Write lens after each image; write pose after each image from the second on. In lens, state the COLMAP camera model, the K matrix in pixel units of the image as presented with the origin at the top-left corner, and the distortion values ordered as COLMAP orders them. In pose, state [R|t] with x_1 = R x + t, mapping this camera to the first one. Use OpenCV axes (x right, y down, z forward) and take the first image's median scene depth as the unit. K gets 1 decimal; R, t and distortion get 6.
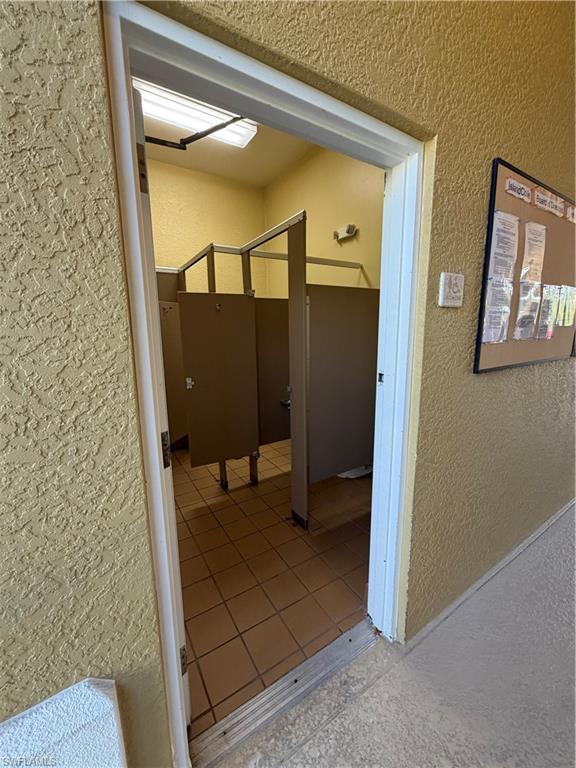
lens RADIAL K [[307.5, 0, 287.9], [0, 307.5, 382.2], [0, 0, 1]] dist [0.000327, -0.000041]
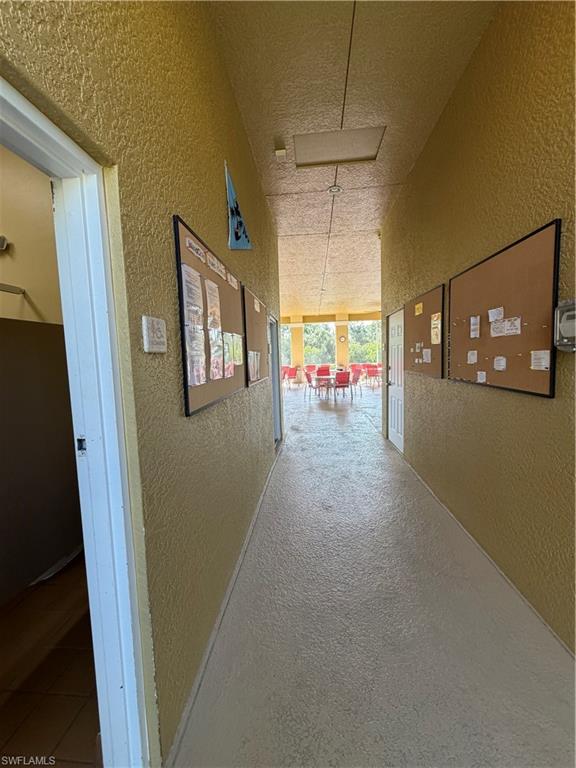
lens RADIAL K [[307.5, 0, 287.9], [0, 307.5, 382.2], [0, 0, 1]] dist [0.000327, -0.000041]
pose [[0.601304, -0.074742, 0.795517, 0.022077], [0.162588, 0.986231, -0.030234, -0.064358], [-0.782304, 0.147521, 0.605176, 0.141443]]
